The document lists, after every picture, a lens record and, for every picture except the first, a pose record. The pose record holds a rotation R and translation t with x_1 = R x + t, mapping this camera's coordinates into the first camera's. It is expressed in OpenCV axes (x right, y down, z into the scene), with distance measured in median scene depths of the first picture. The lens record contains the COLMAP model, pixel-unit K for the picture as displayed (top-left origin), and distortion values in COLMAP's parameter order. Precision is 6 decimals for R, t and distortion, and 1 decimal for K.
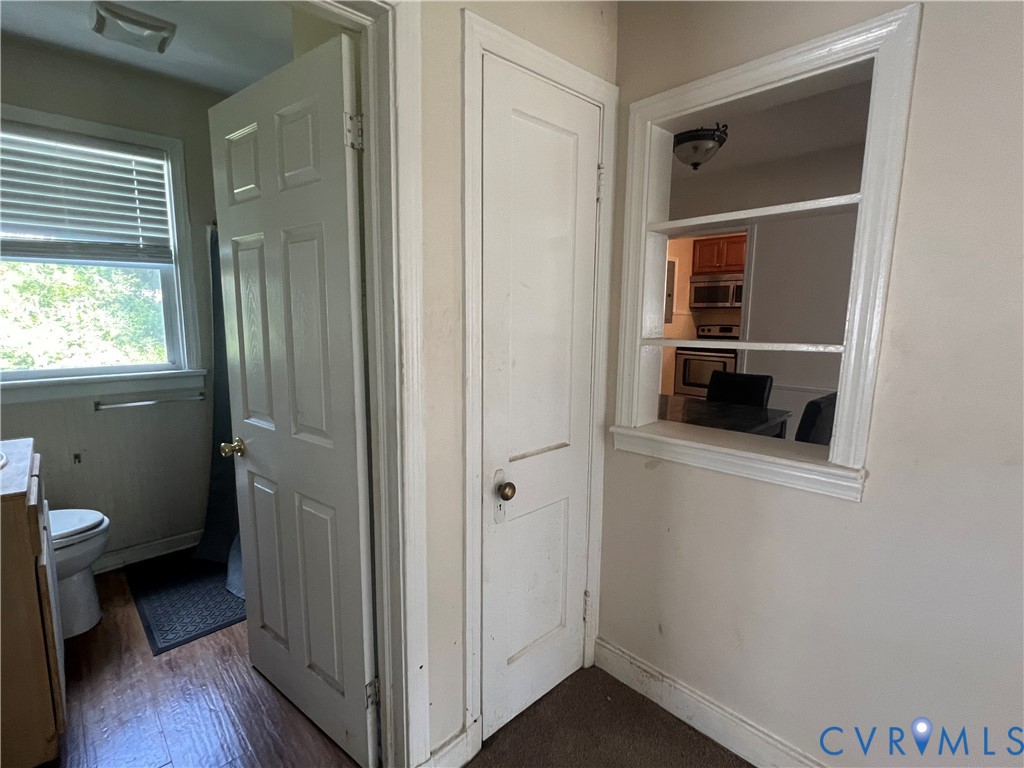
lens RADIAL K [[495.5, 0, 506.0], [0, 495.5, 386.3], [0, 0, 1]] dist [0.000833, -0.001642]
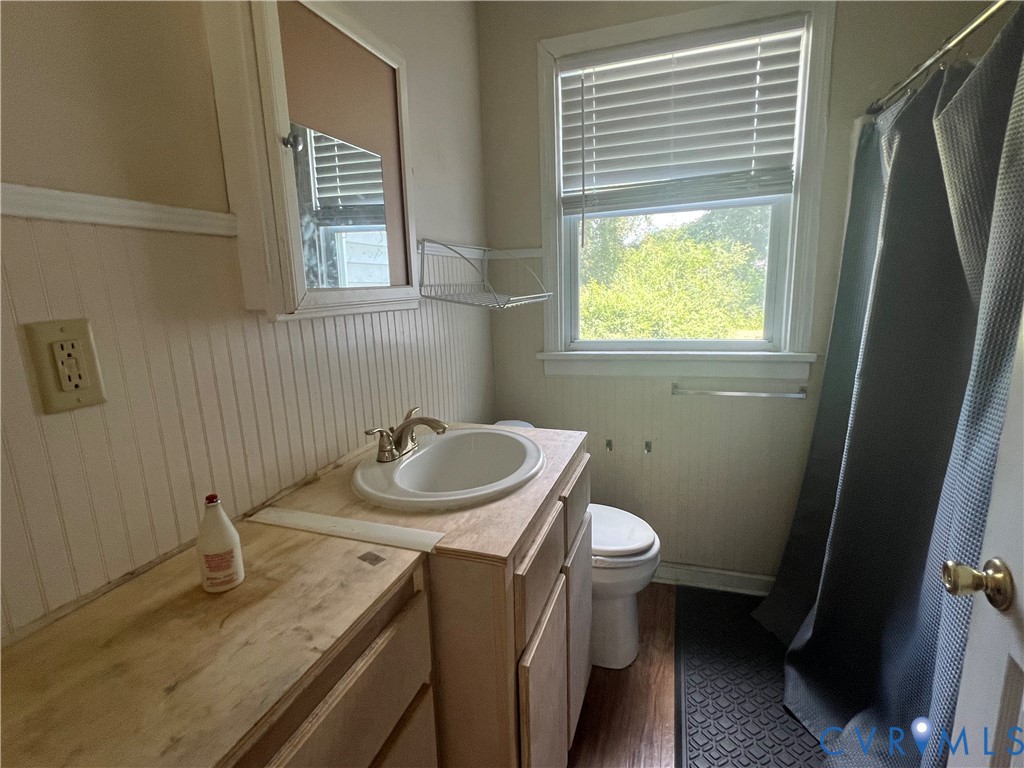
lens RADIAL K [[495.5, 0, 507.9], [0, 495.5, 385.0], [0, 0, 1]] dist [0.000833, -0.001642]
pose [[0.471252, 0.144407, -0.870097, -0.236644], [-0.090115, 0.989226, 0.115371, -0.034830], [0.877383, 0.024039, 0.479188, 0.354121]]
